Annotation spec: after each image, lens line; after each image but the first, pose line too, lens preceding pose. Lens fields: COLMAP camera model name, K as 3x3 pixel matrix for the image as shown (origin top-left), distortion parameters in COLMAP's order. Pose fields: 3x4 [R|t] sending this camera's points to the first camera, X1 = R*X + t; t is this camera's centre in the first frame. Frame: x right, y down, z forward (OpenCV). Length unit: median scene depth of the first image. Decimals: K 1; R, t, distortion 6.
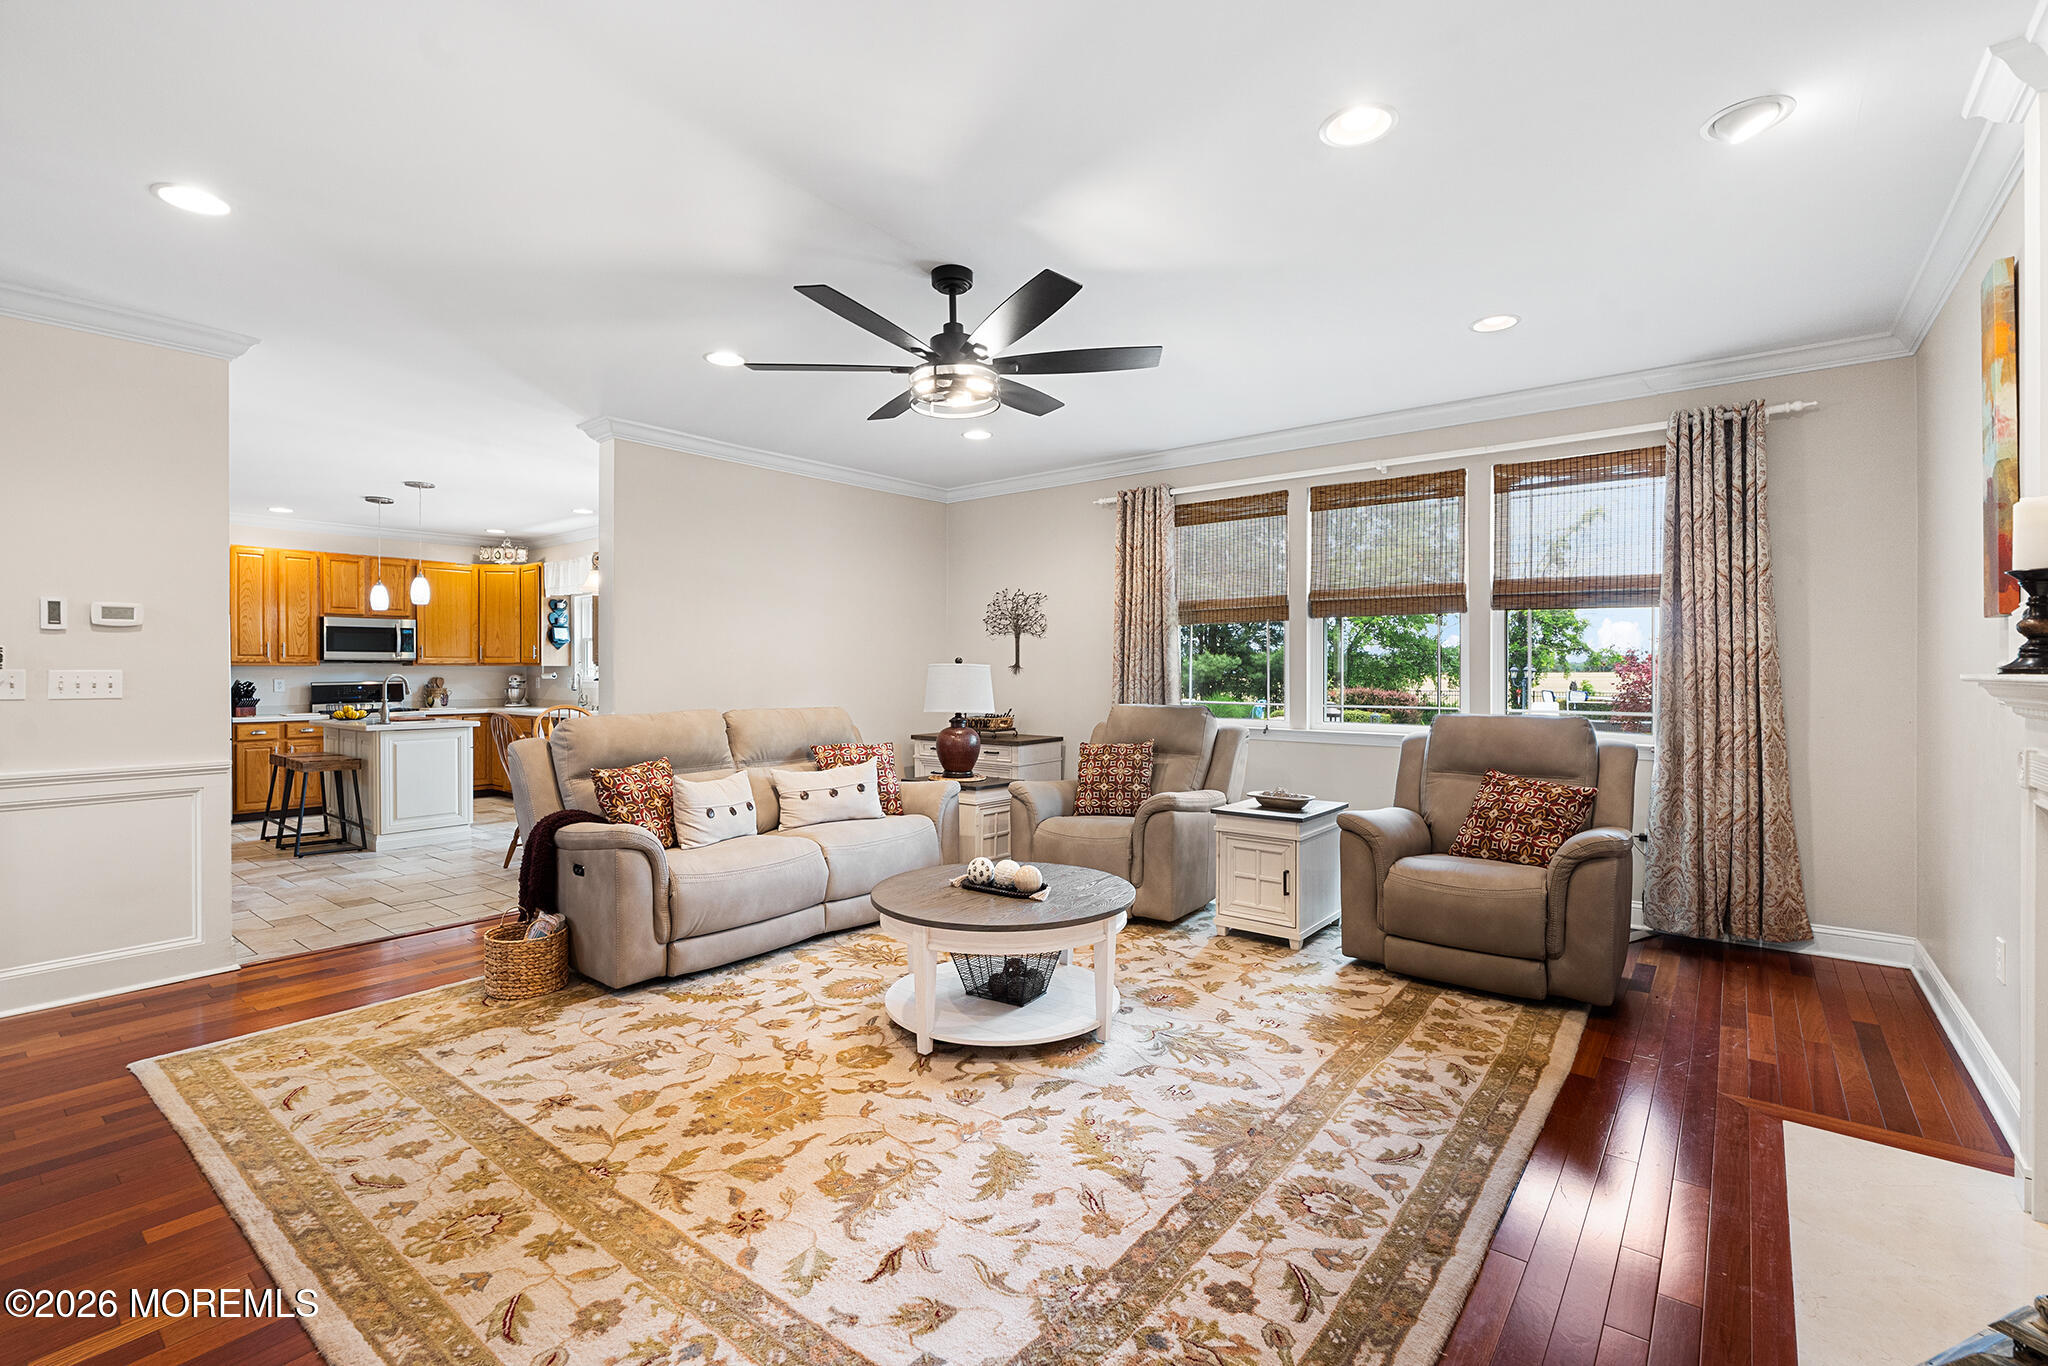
lens RADIAL K [[919.3, 0, 1013.4], [0, 919.3, 665.5], [0, 0, 1]] dist [-0.006004, 0.001375]
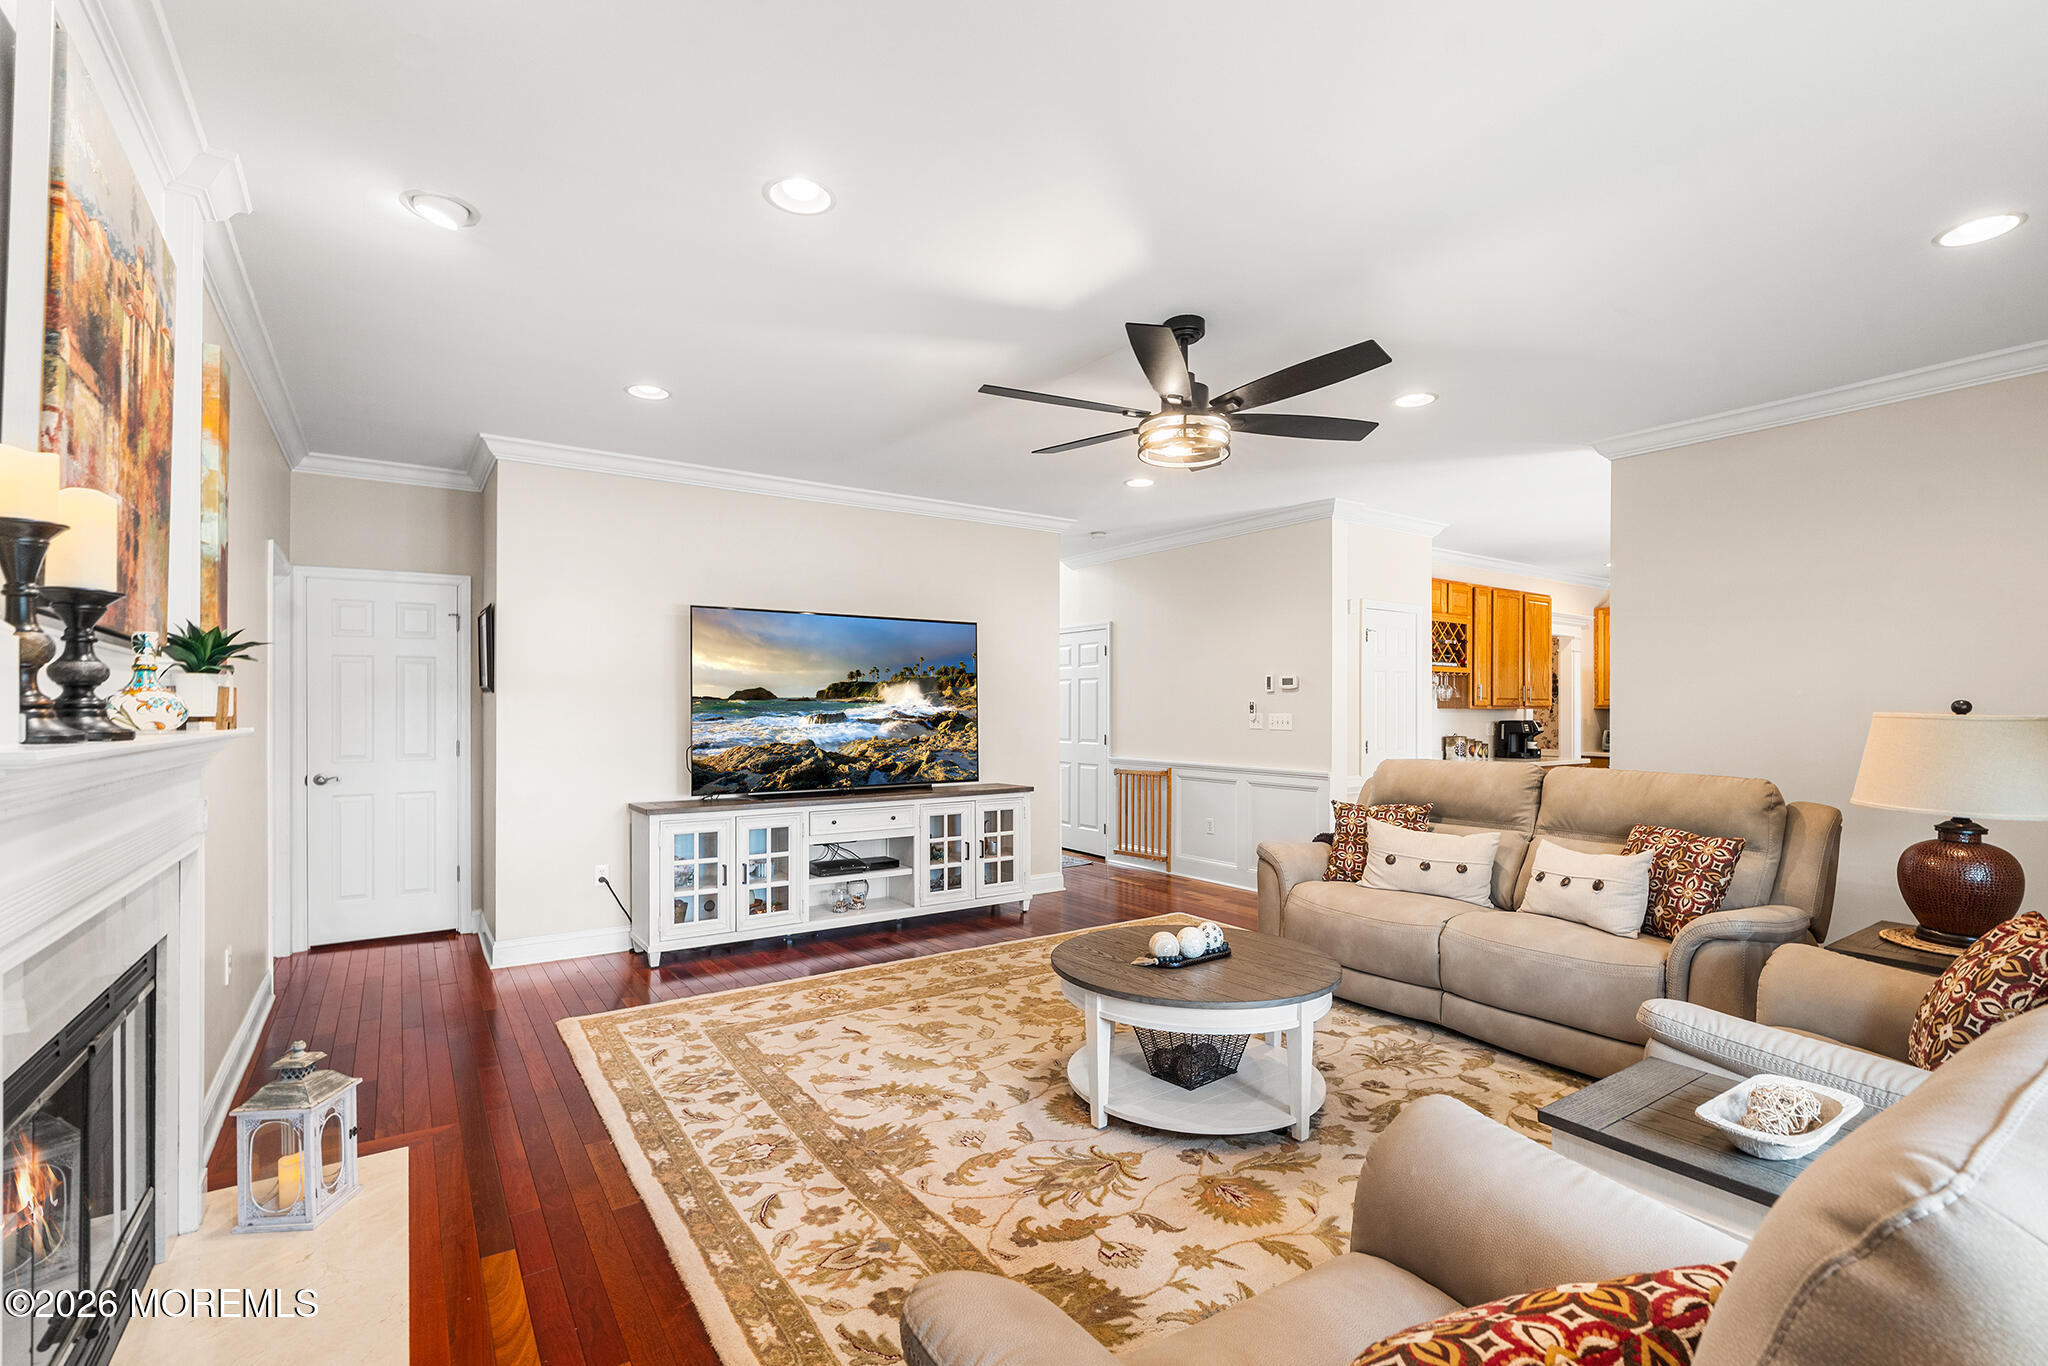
lens RADIAL K [[919.3, 0, 1024.6], [0, 919.3, 701.0], [0, 0, 1]] dist [-0.006004, 0.001375]
pose [[-0.292465, -0.009696, -0.956227, 0.817187], [0.002632, 0.999937, -0.010945, -0.005522], [0.956273, -0.005718, -0.292421, 0.979747]]
